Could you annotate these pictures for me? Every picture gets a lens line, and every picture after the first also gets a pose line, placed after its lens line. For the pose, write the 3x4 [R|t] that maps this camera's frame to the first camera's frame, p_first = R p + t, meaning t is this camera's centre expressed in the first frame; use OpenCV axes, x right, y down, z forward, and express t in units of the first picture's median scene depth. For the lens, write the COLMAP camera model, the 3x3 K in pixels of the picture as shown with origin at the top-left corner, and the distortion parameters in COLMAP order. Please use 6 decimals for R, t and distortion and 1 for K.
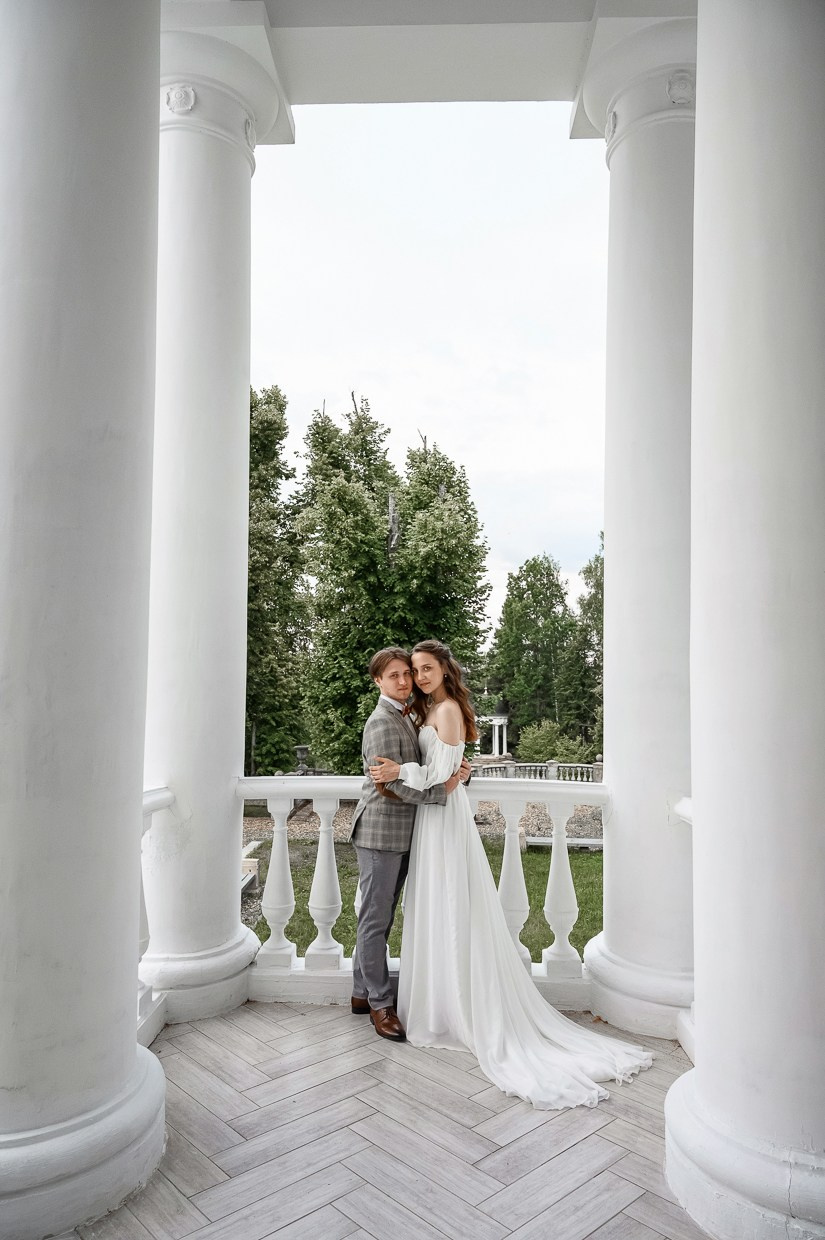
lens RADIAL K [[815.0, 0, 415.6], [0, 815.0, 625.6], [0, 0, 1]] dist [-0.015529, 0.003183]
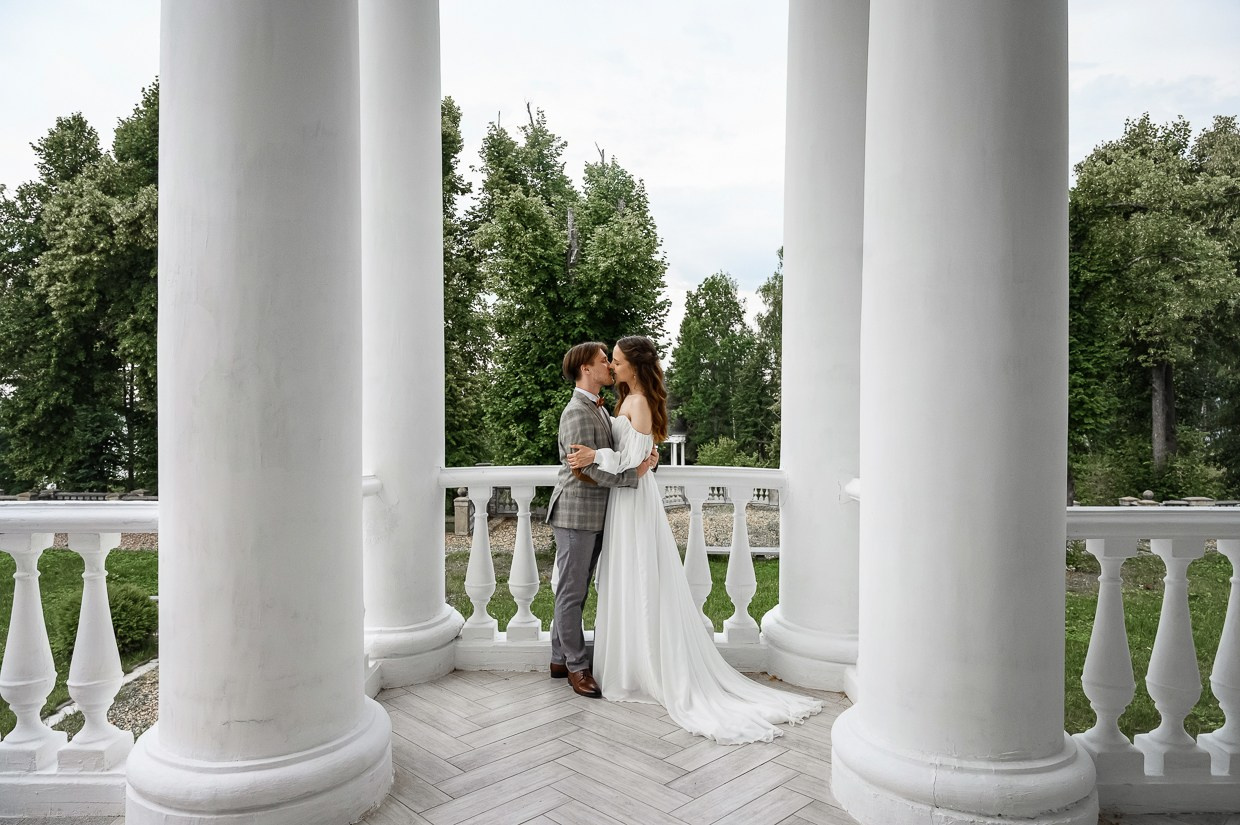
lens RADIAL K [[815.0, 0, 618.9], [0, 815.0, 418.5], [0, 0, 1]] dist [-0.015529, 0.003183]
pose [[0.999491, -0.008940, 0.030613, -0.003188], [0.006187, 0.996023, 0.088879, 0.005711], [-0.031286, -0.088644, 0.995572, -0.012532]]
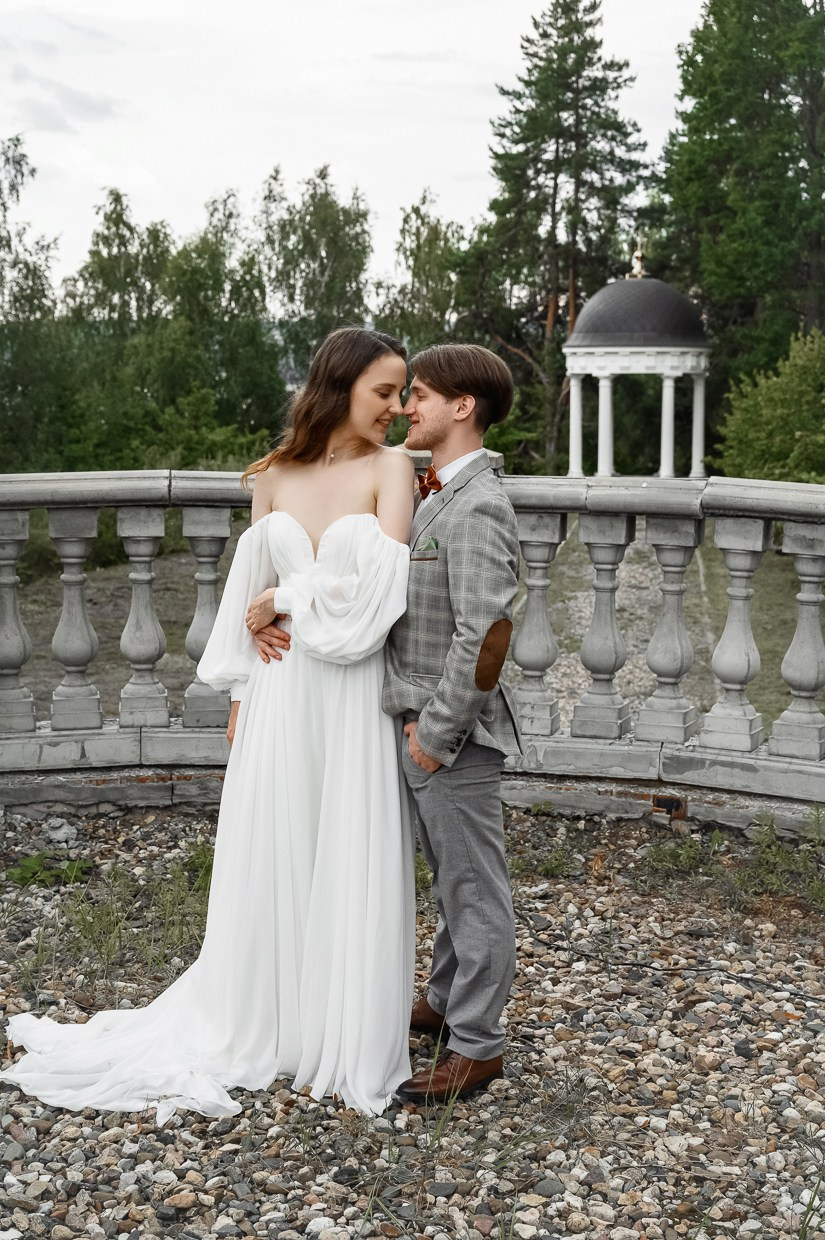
lens RADIAL K [[1794.5, 0, 413.2], [0, 1794.5, 614.8], [0, 0, 1]] dist [-0.039264, 0.000000]
pose [[0.993501, 0.013596, -0.113009, 0.346343], [0.011589, 0.975599, 0.219255, 0.265553], [0.113232, -0.219139, 0.969101, 1.442890]]
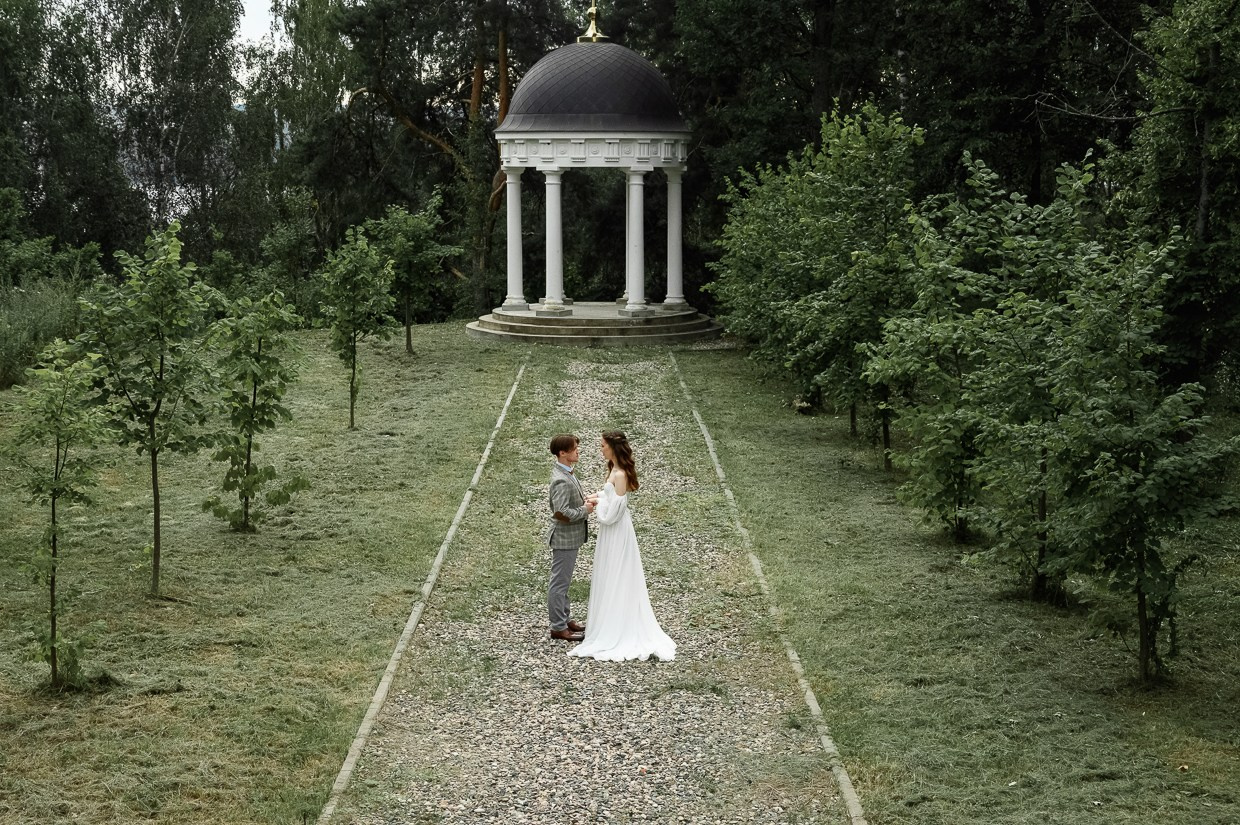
lens RADIAL K [[2084.6, 0, 615.8], [0, 2084.6, 417.2], [0, 0, 1]] dist [-0.064116, 0.000000]
pose [[0.999322, -0.003937, 0.036610, 0.306992], [-0.003678, 0.978620, 0.205643, 0.296900], [-0.036637, -0.205638, 0.977942, 1.793314]]
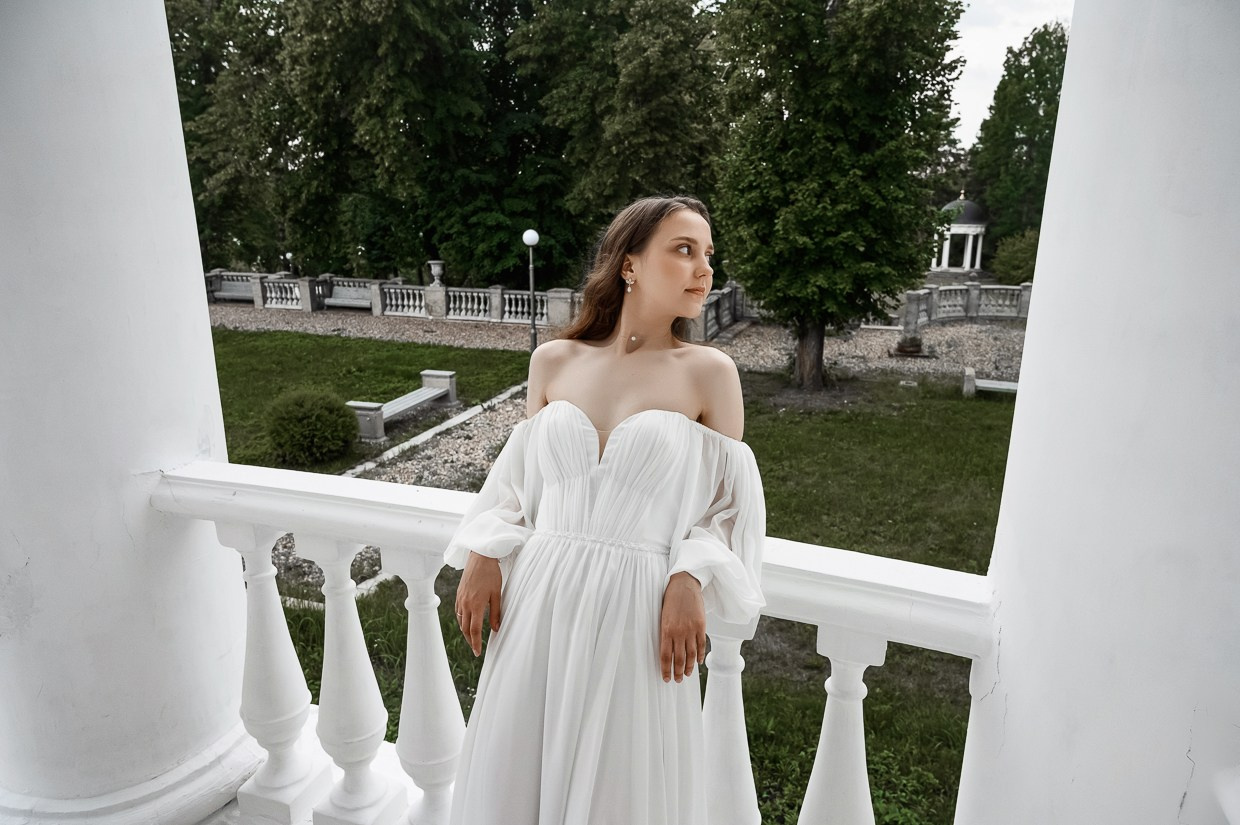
lens RADIAL K [[815.0, 0, 625.2], [0, 815.0, 417.4], [0, 0, 1]] dist [-0.015529, 0.003183]
pose [[0.955063, 0.075830, -0.286538, 0.035193], [0.026876, 0.940582, 0.338501, 0.000620], [0.295181, -0.330991, 0.896277, 0.132981]]
